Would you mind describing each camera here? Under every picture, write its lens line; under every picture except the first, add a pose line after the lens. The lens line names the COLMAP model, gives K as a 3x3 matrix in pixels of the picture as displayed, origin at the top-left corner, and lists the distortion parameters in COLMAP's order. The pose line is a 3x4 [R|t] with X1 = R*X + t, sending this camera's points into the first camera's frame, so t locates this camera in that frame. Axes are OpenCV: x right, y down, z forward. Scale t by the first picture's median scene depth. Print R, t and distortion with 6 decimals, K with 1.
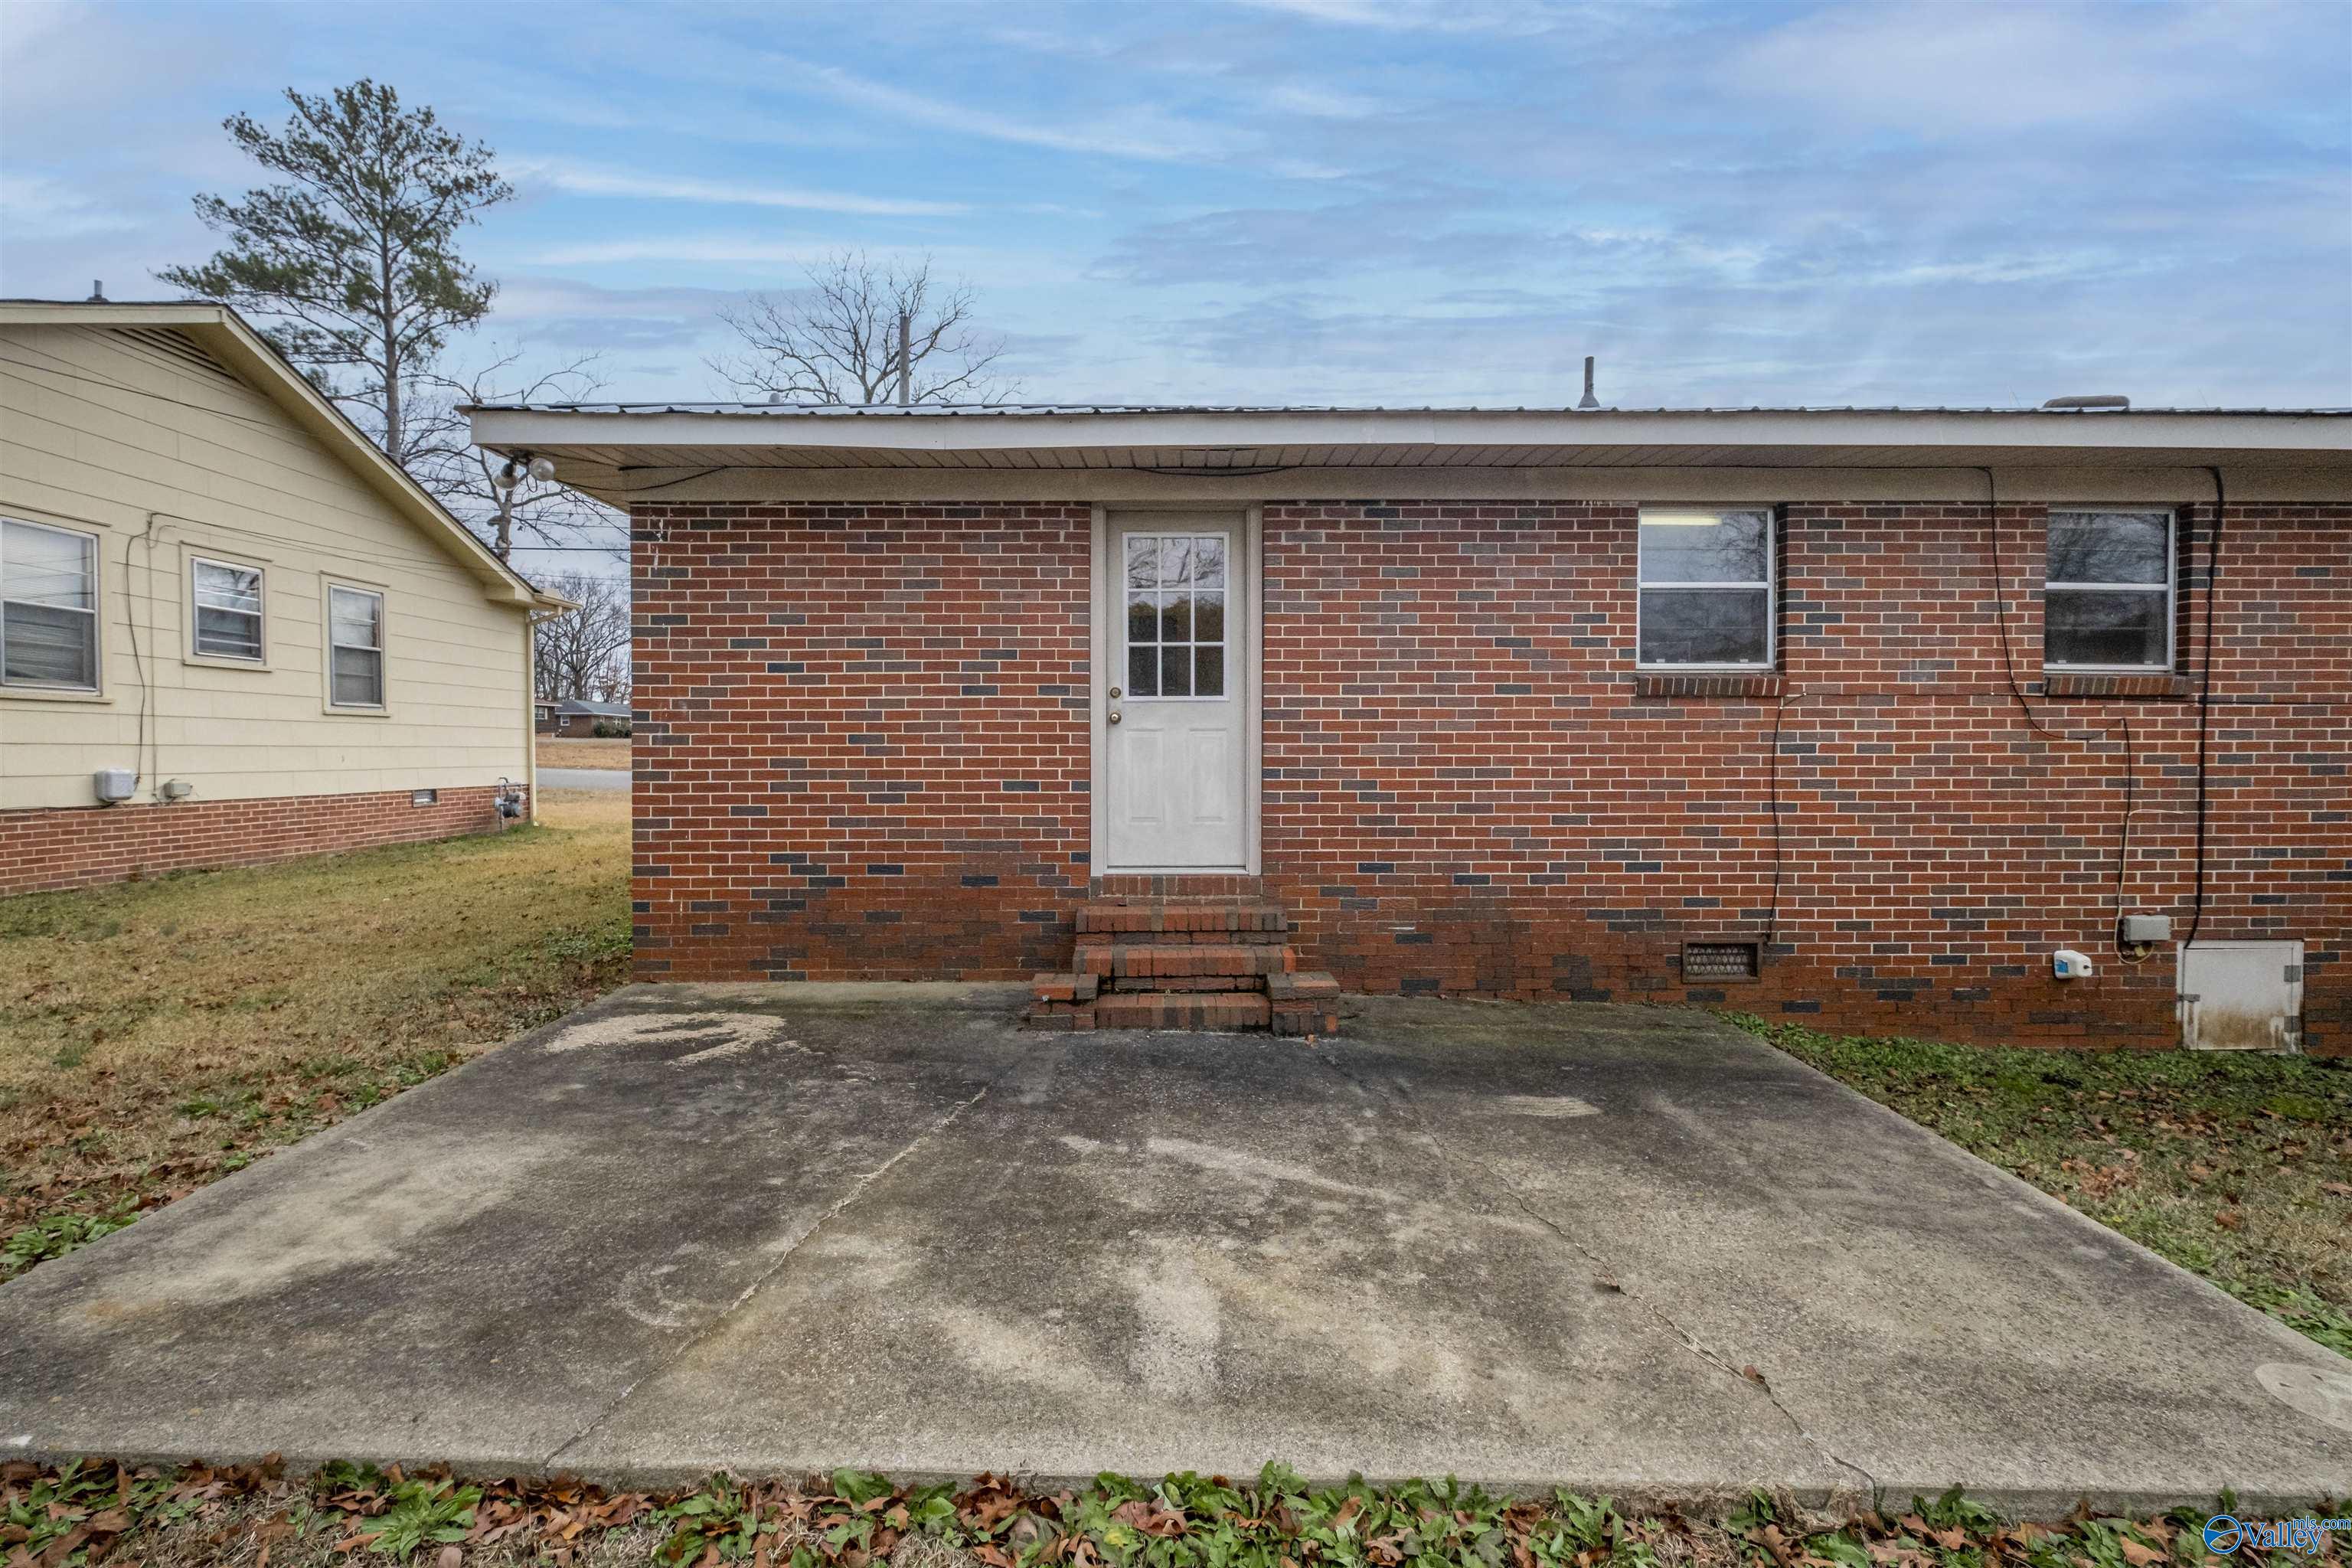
lens RADIAL K [[1037.9, 0, 1165.5], [0, 1037.9, 756.9], [0, 0, 1]] dist [0.001952, -0.004773]
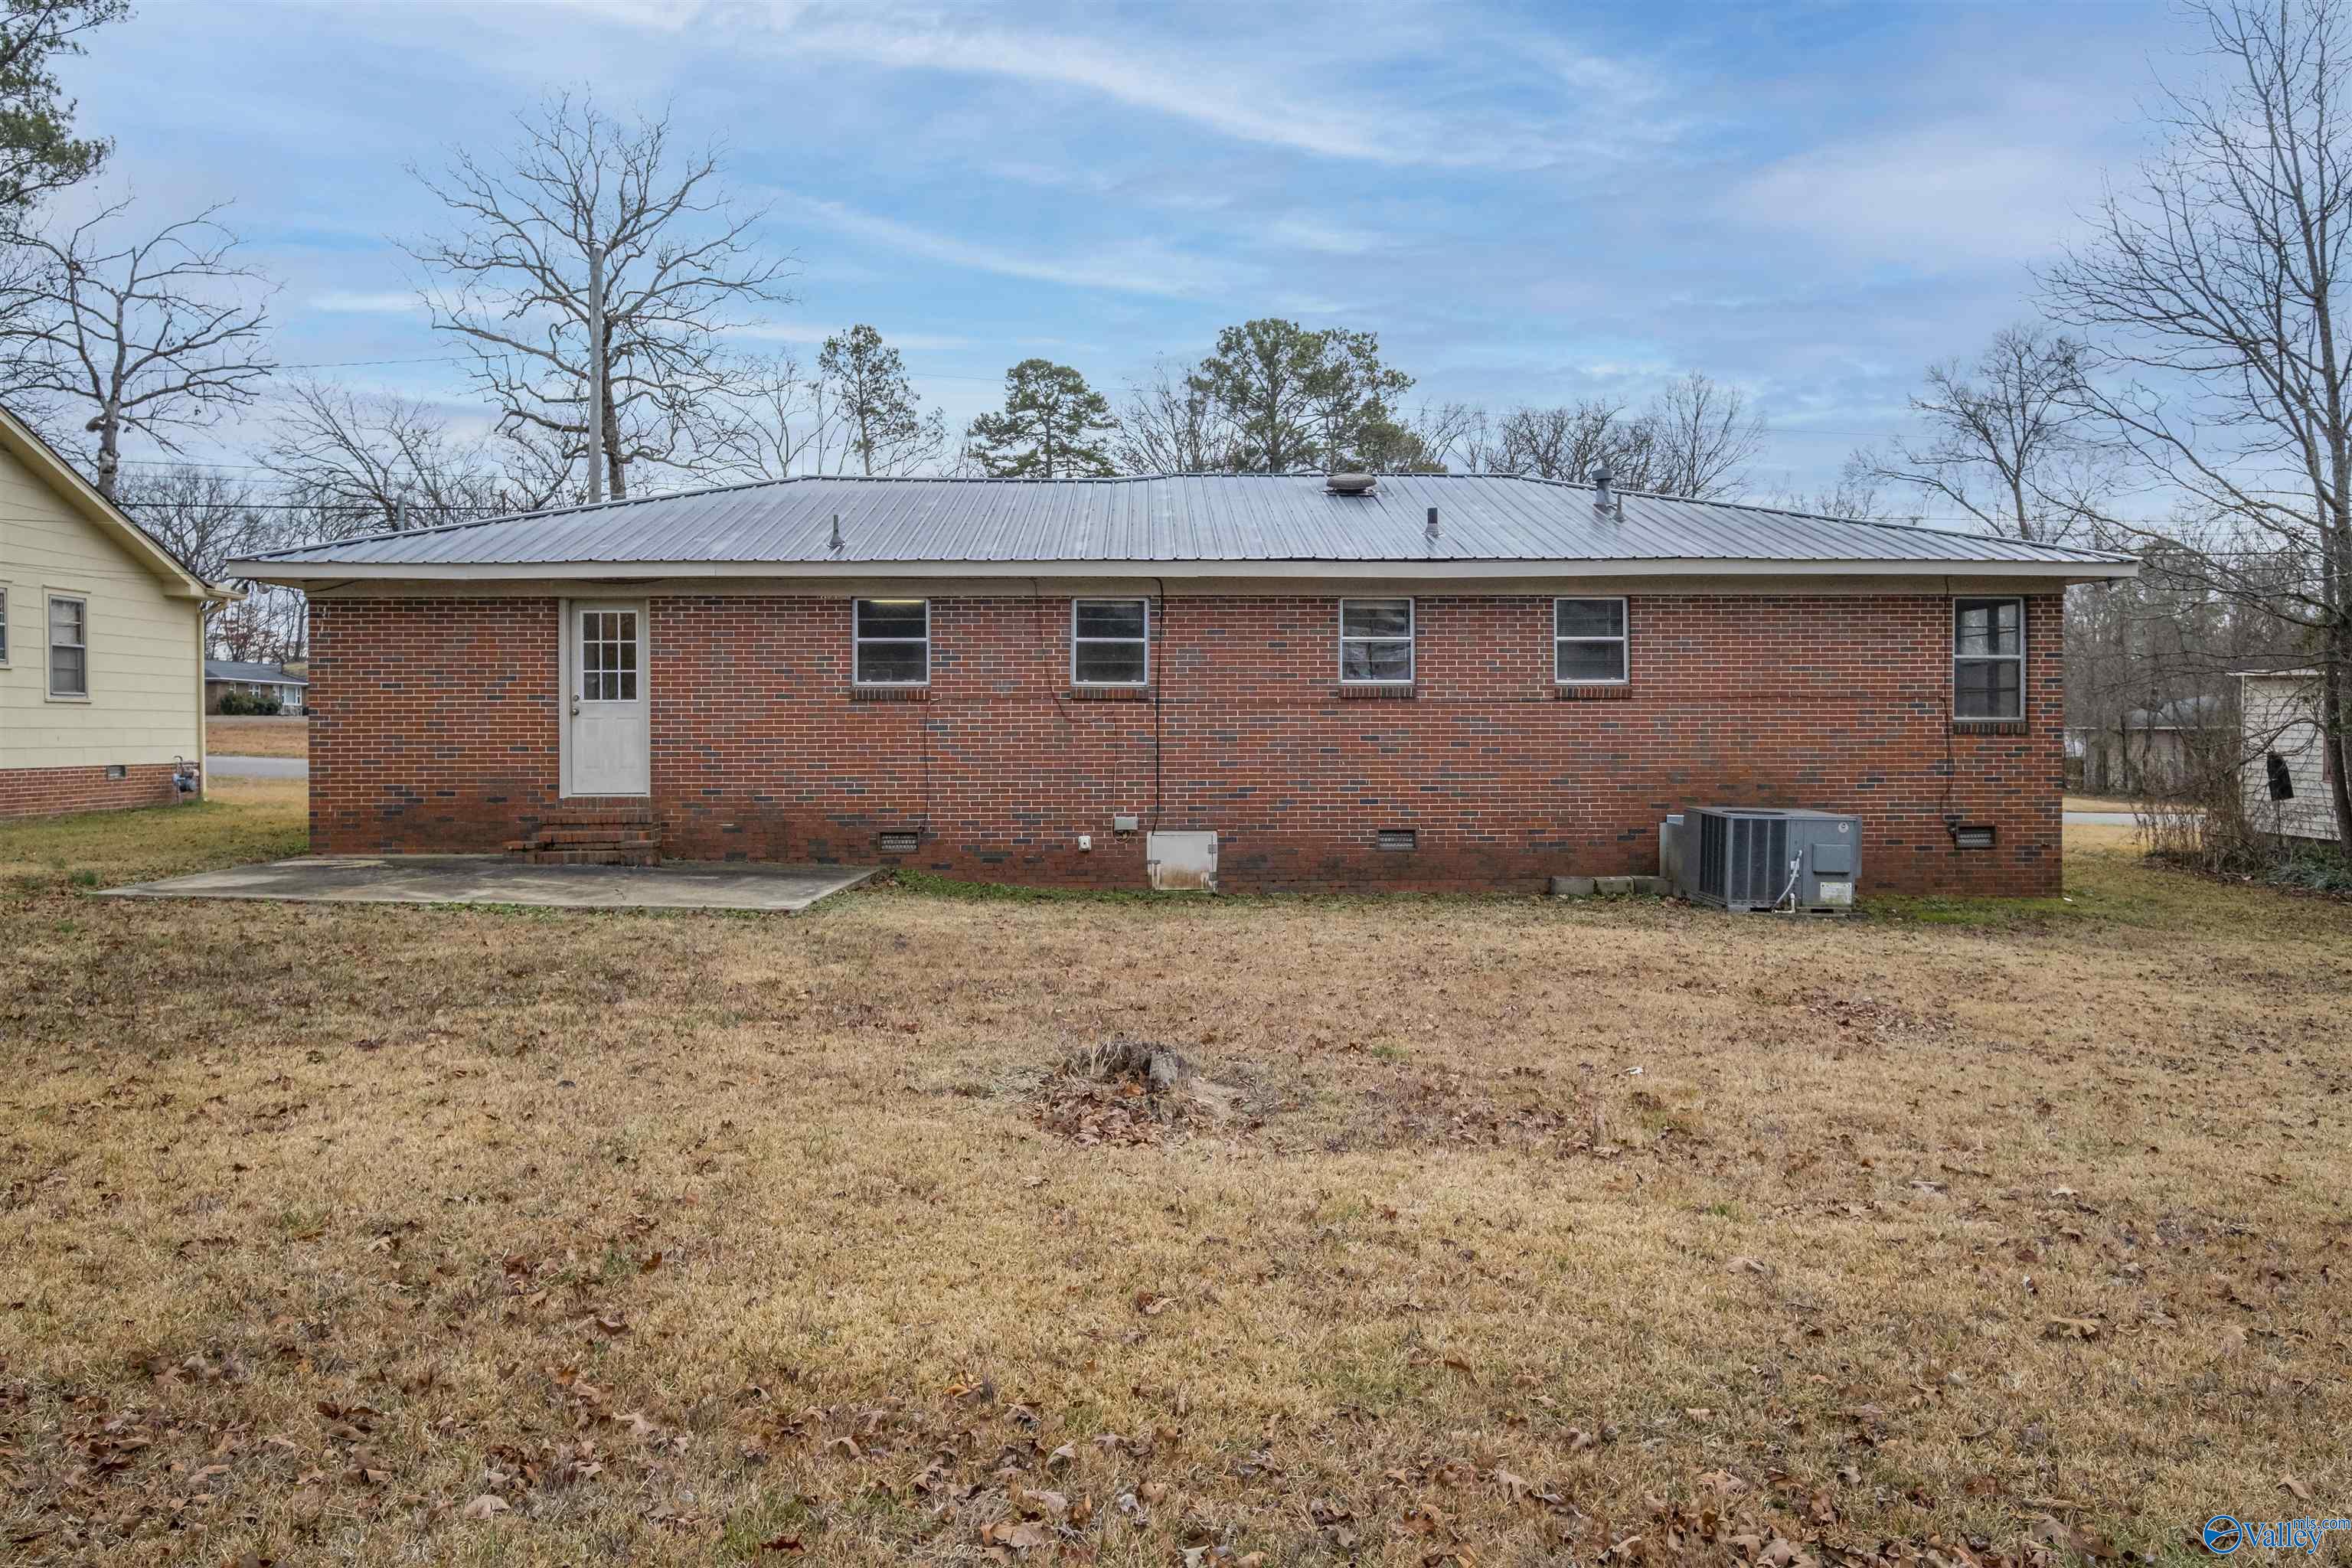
lens RADIAL K [[1689.9, 0, 1173.4], [0, 1689.9, 723.6], [0, 0, 1]] dist [-0.001402, 0.002780]
pose [[0.999871, -0.002226, 0.015902, 0.957222], [0.002398, 0.999939, -0.010813, 0.017869], [-0.015877, 0.010850, 0.999815, -1.990205]]
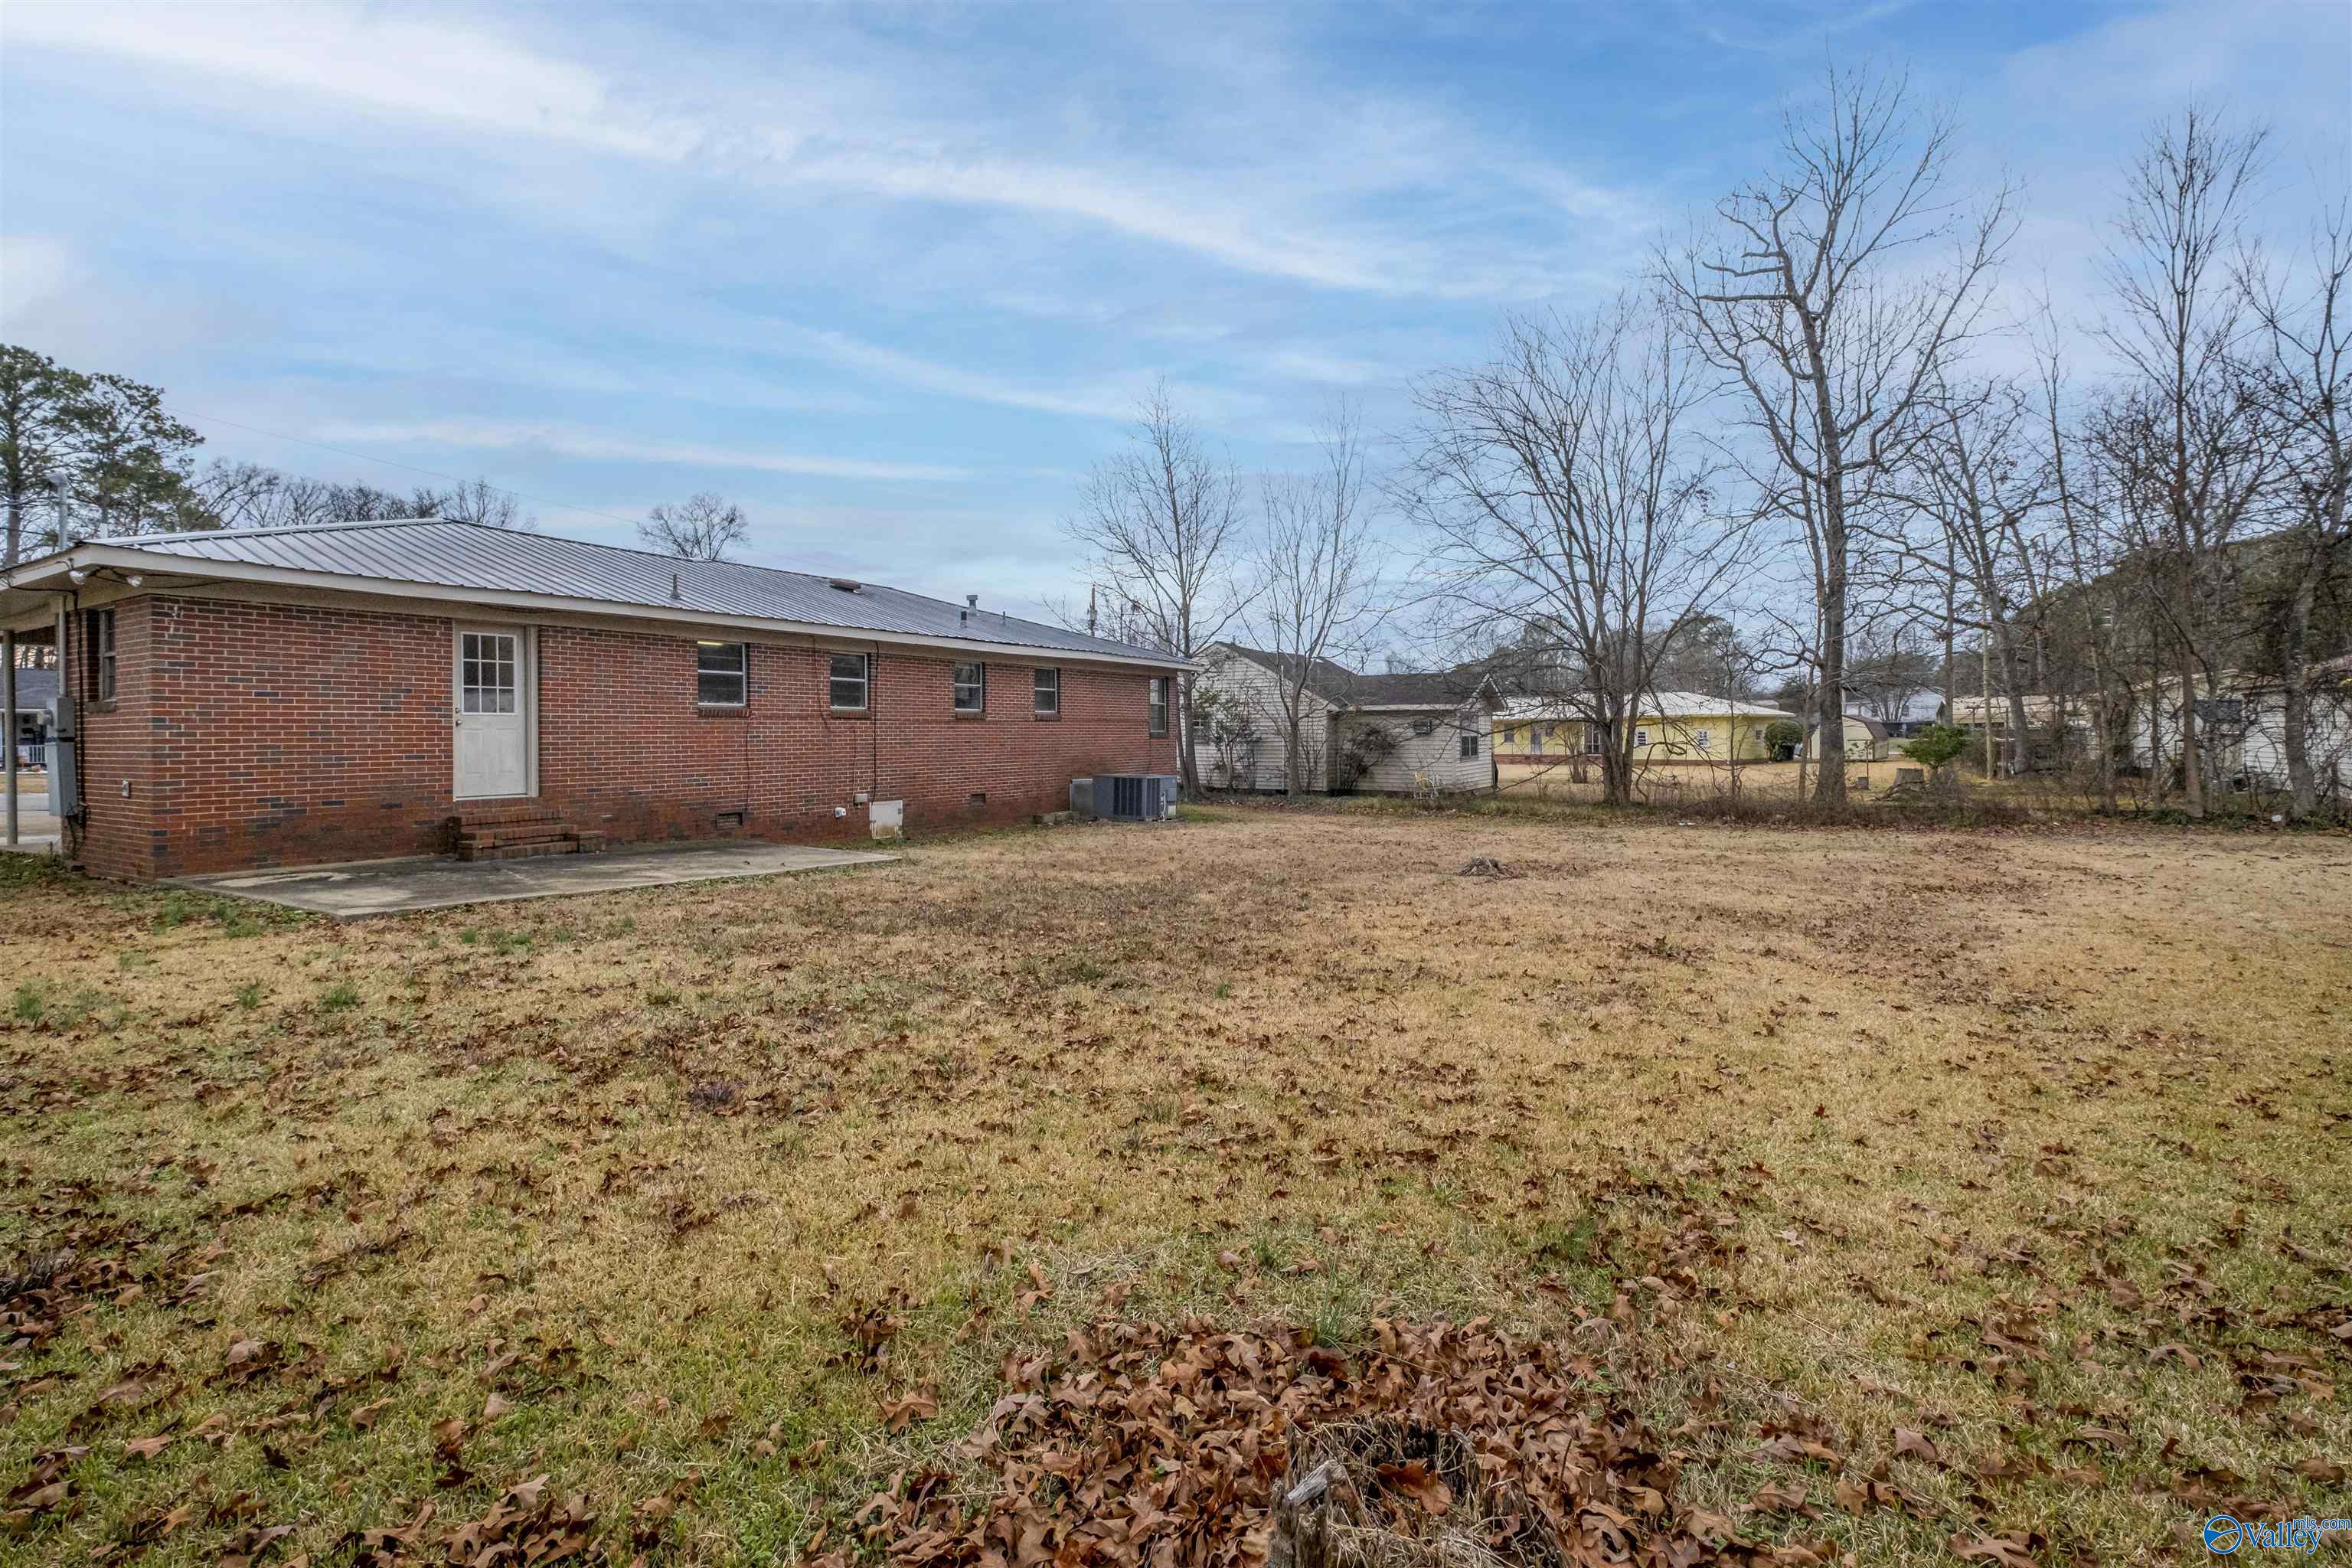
lens RADIAL K [[1037.9, 0, 1165.5], [0, 1037.9, 756.9], [0, 0, 1]] dist [0.001952, -0.004773]
pose [[0.536494, -0.020876, 0.843646, -1.014389], [0.006024, 0.999763, 0.020908, -0.005723], [-0.843882, -0.006135, 0.536493, -1.241403]]
